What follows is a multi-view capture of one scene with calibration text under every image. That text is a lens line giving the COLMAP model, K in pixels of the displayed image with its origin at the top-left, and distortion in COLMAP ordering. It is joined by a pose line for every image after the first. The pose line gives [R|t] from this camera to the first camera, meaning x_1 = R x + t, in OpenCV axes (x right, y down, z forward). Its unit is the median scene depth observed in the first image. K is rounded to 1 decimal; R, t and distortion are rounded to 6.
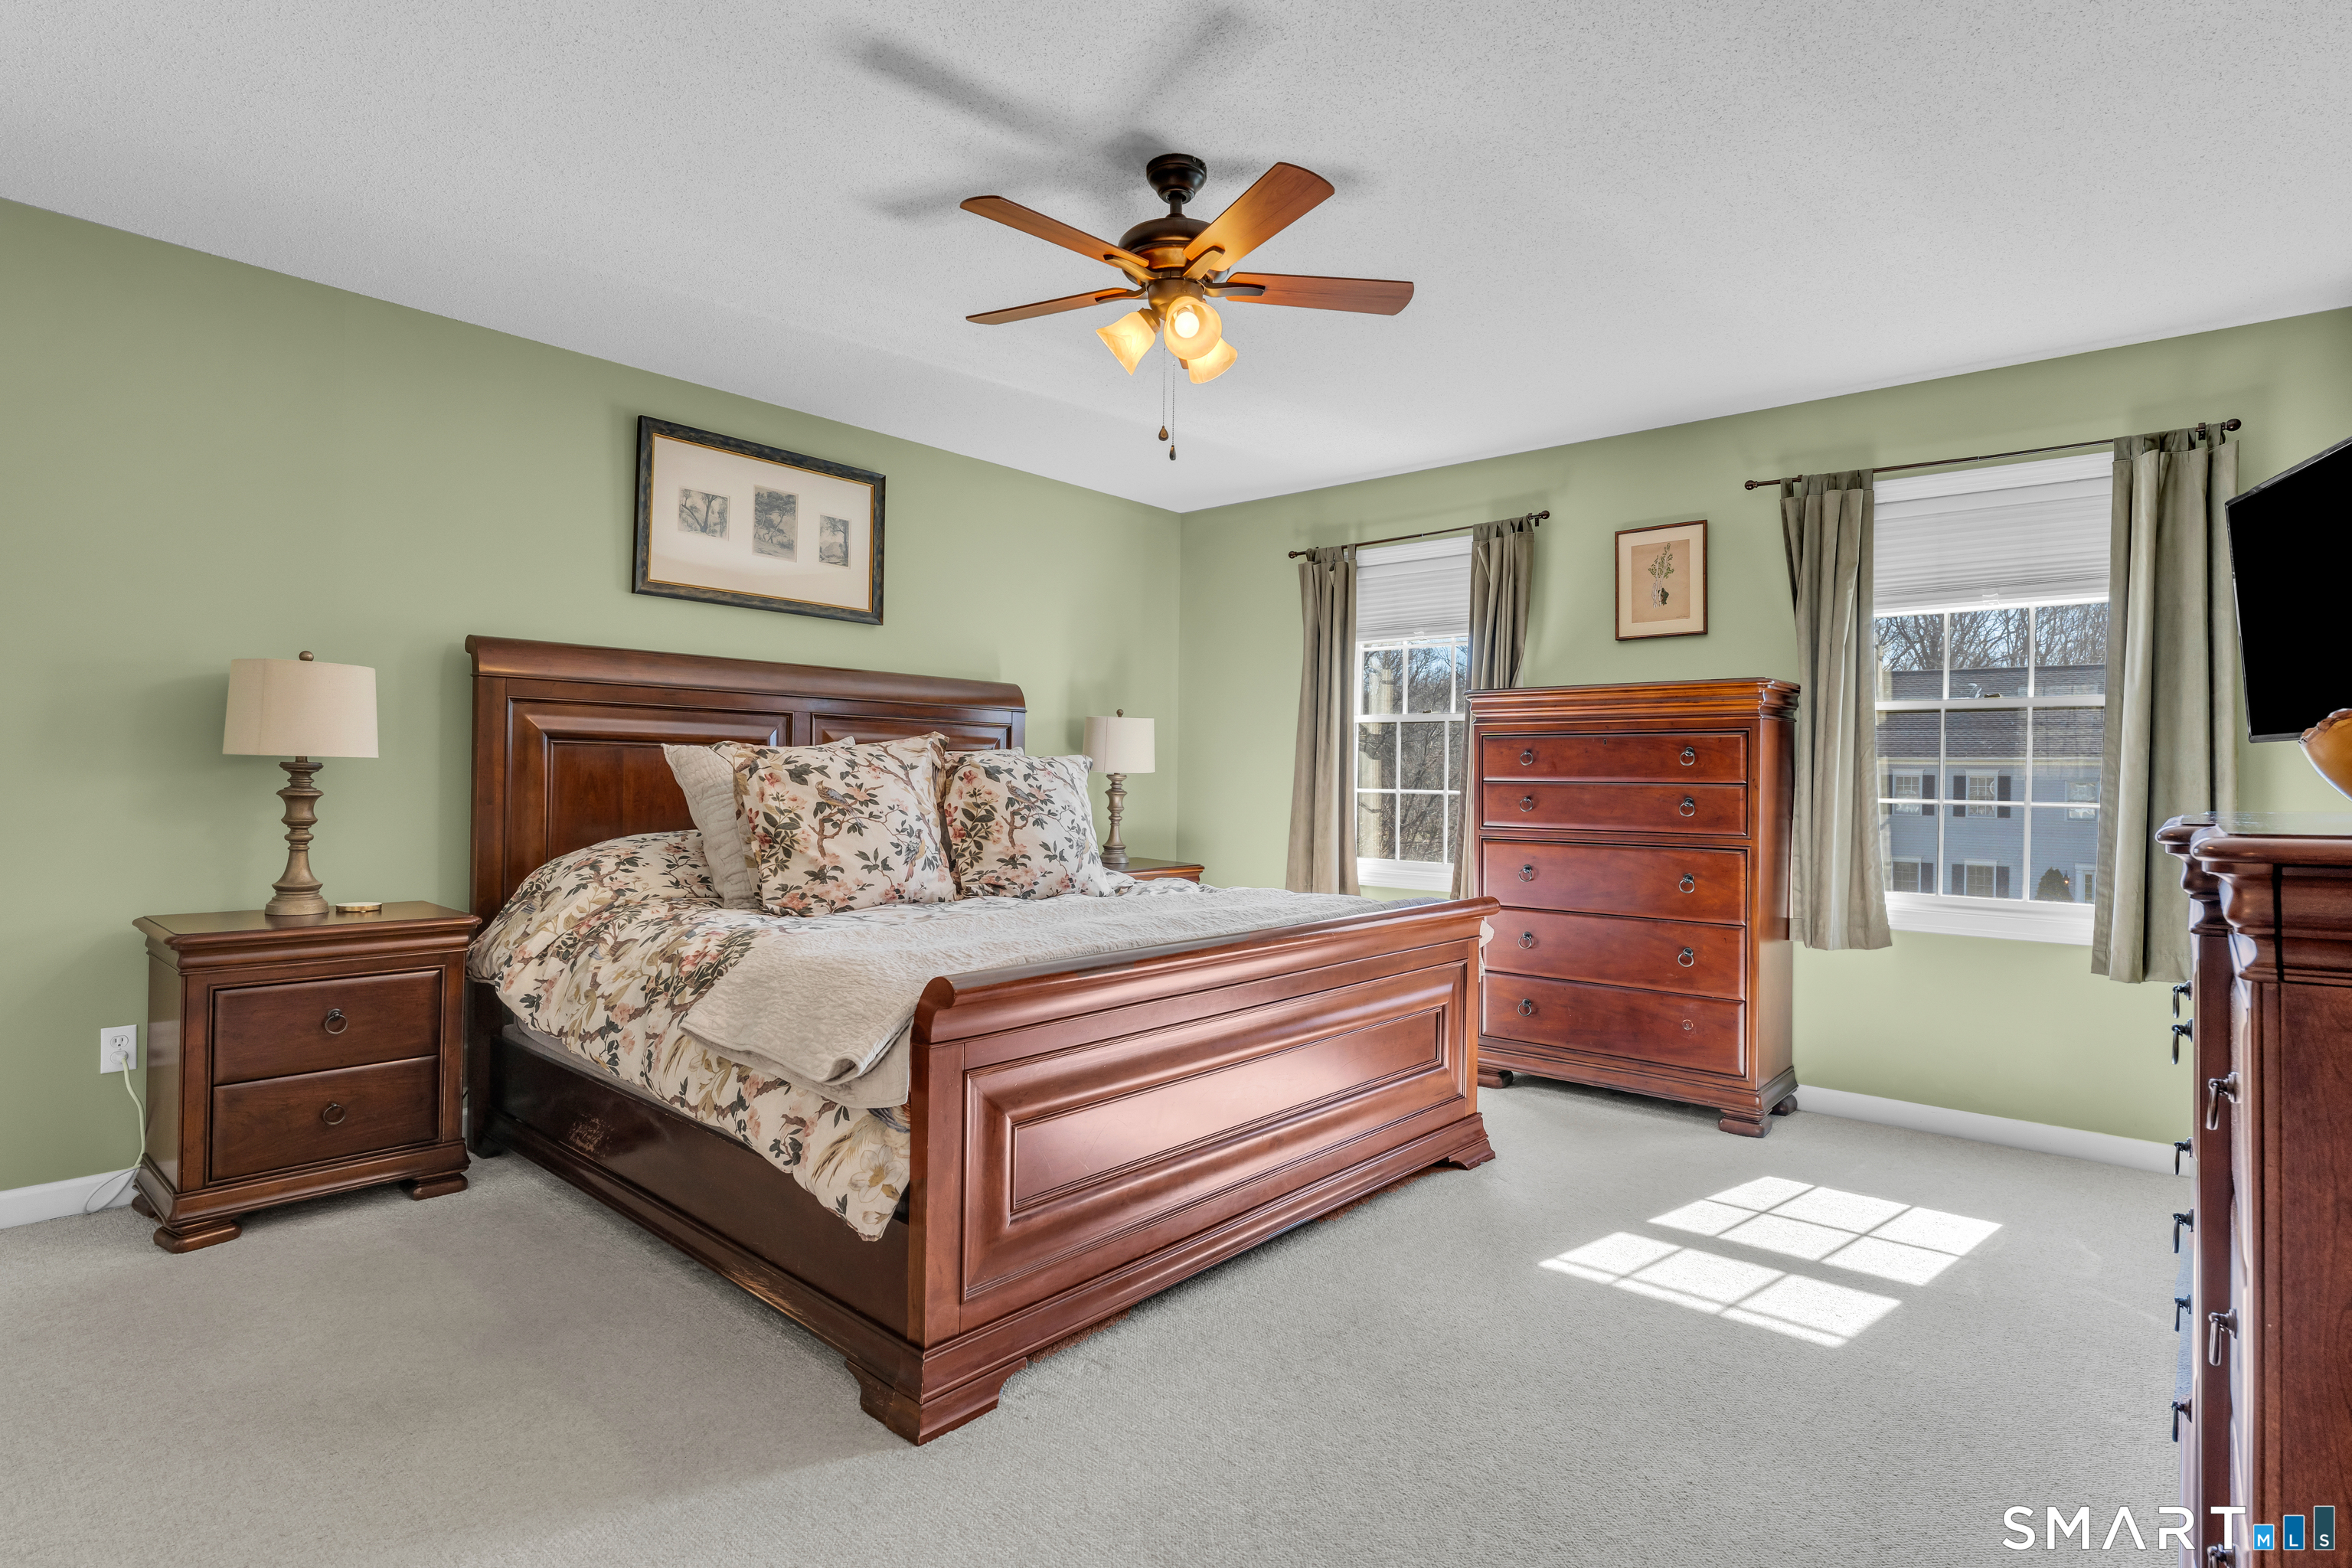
lens RADIAL K [[1159.3, 0, 1175.1], [0, 1159.3, 780.7], [0, 0, 1]] dist [0.005120, 0.000469]
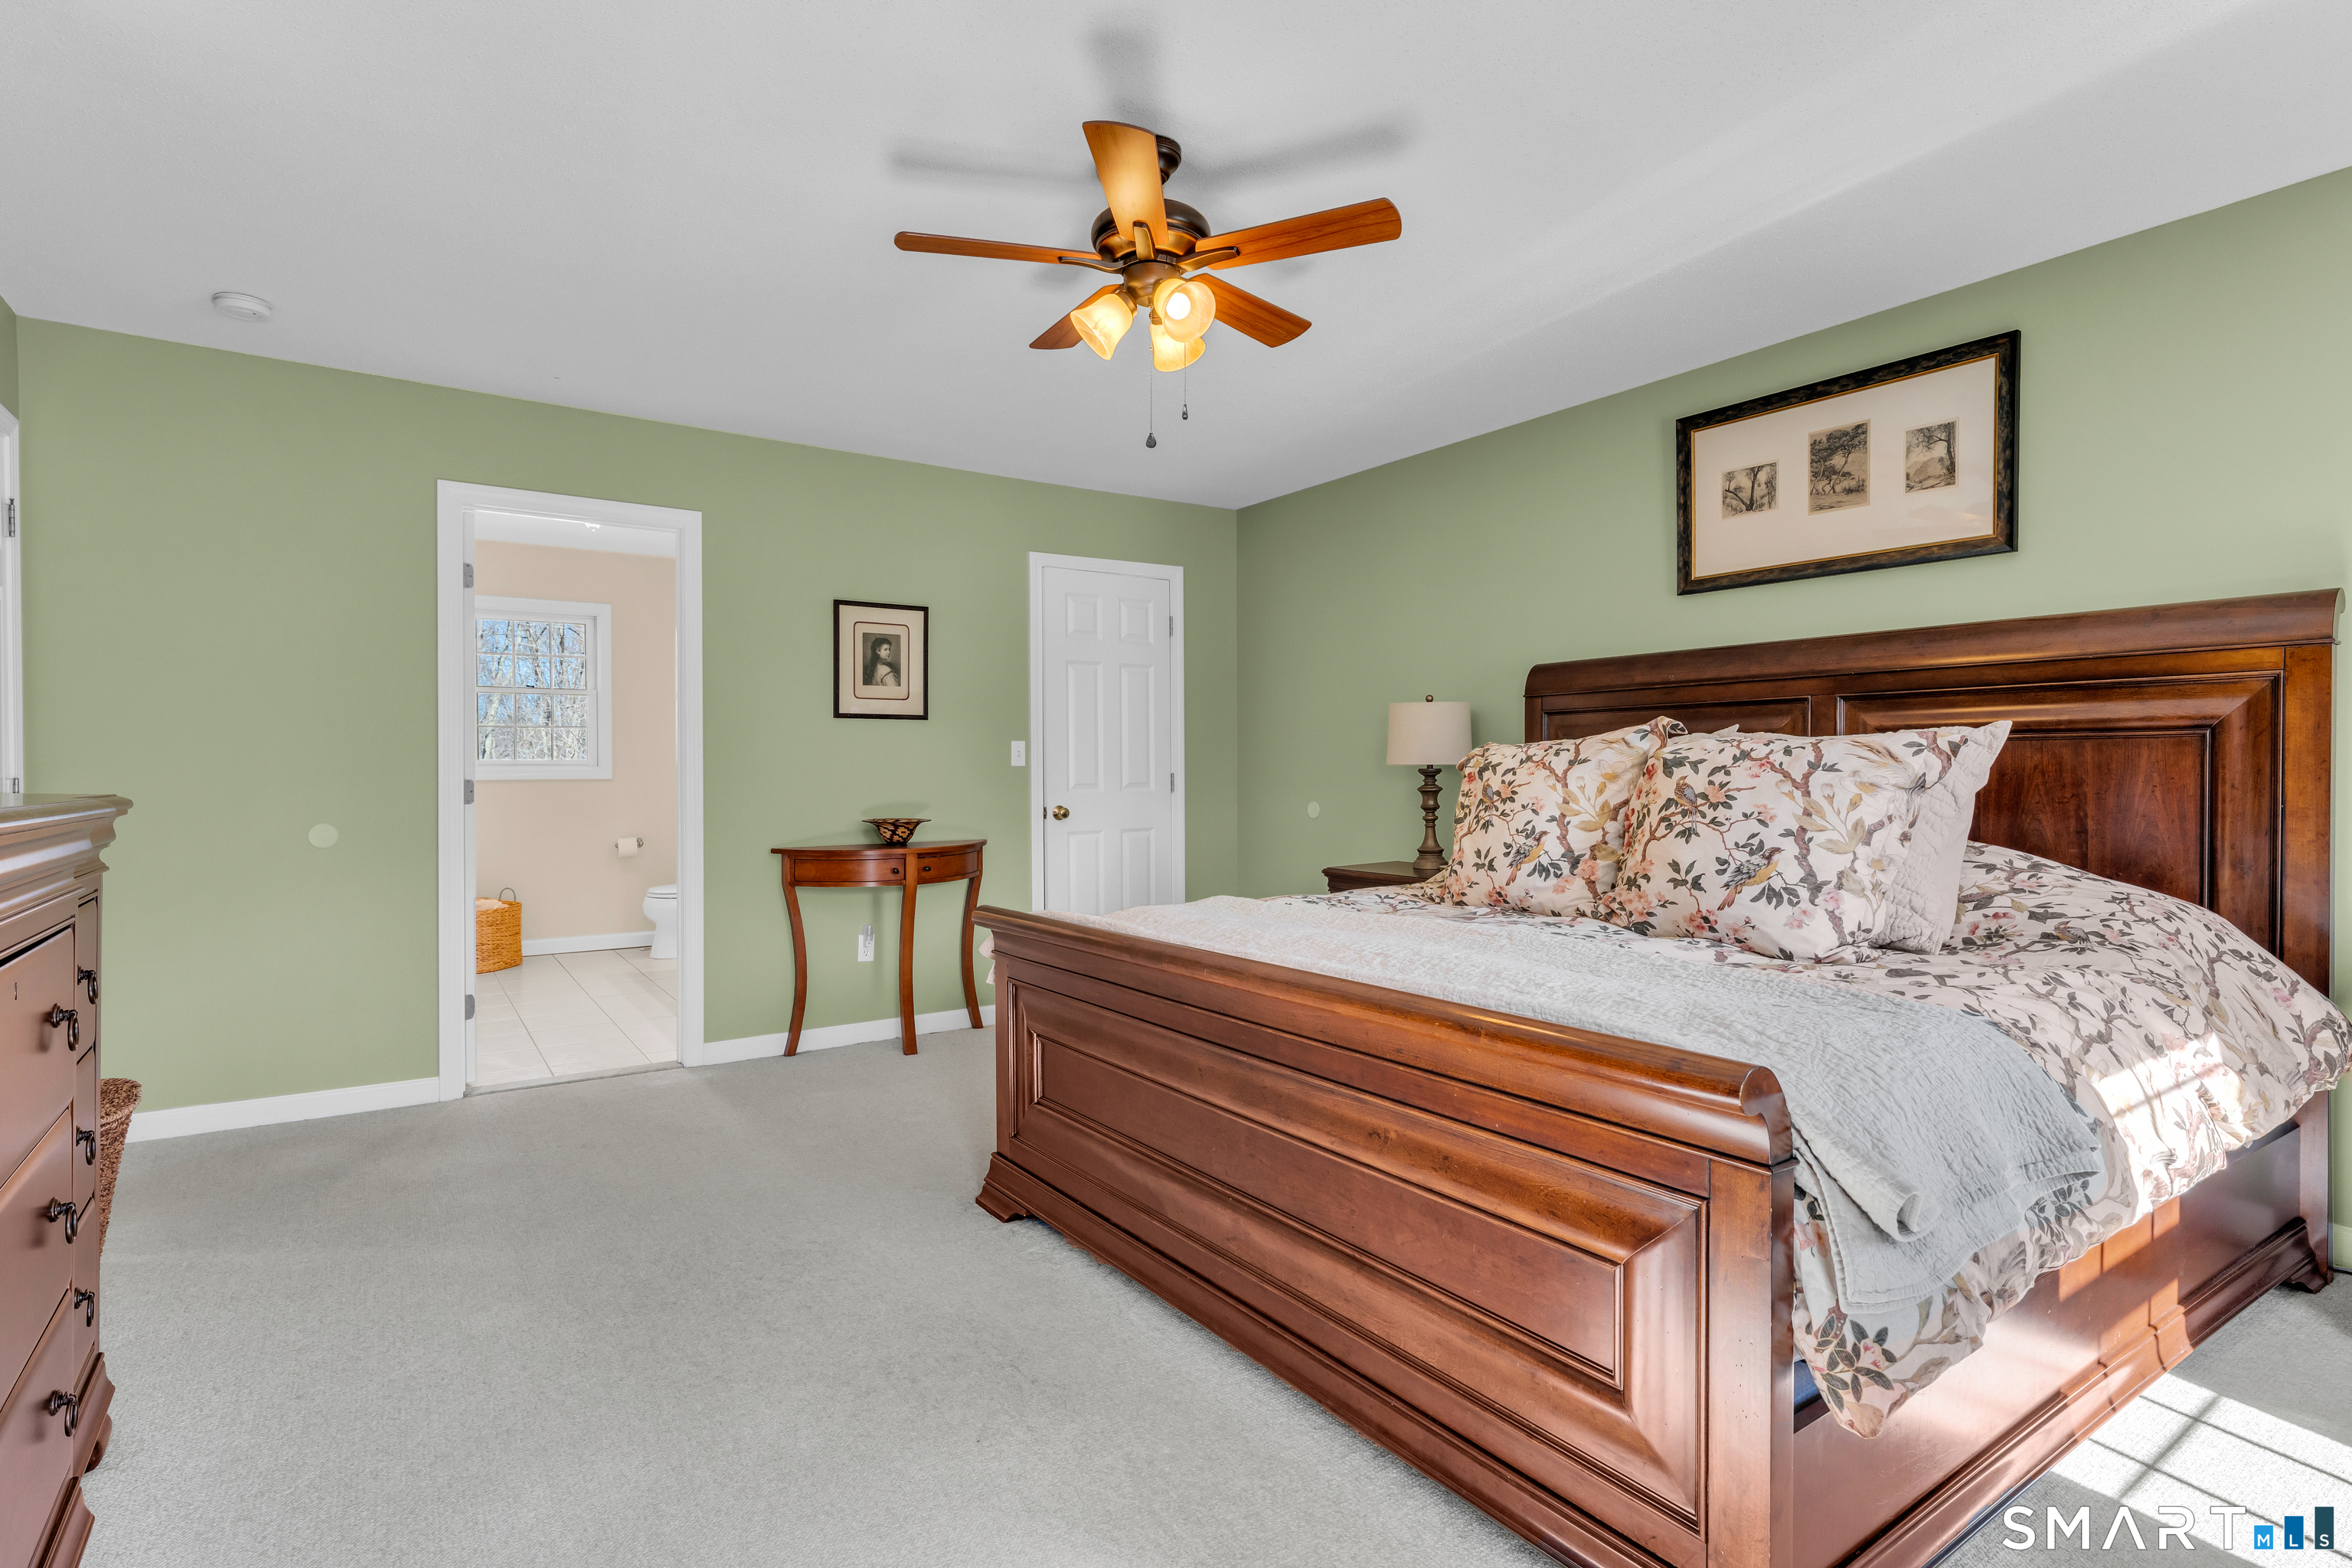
lens RADIAL K [[1159.3, 0, 1170.0], [0, 1159.3, 776.6], [0, 0, 1]] dist [0.005120, 0.000469]
pose [[-0.233195, -0.012251, -0.972353, 0.618011], [-0.008675, 0.999907, -0.010517, 0.010316], [0.972391, 0.005982, -0.233279, 0.805818]]
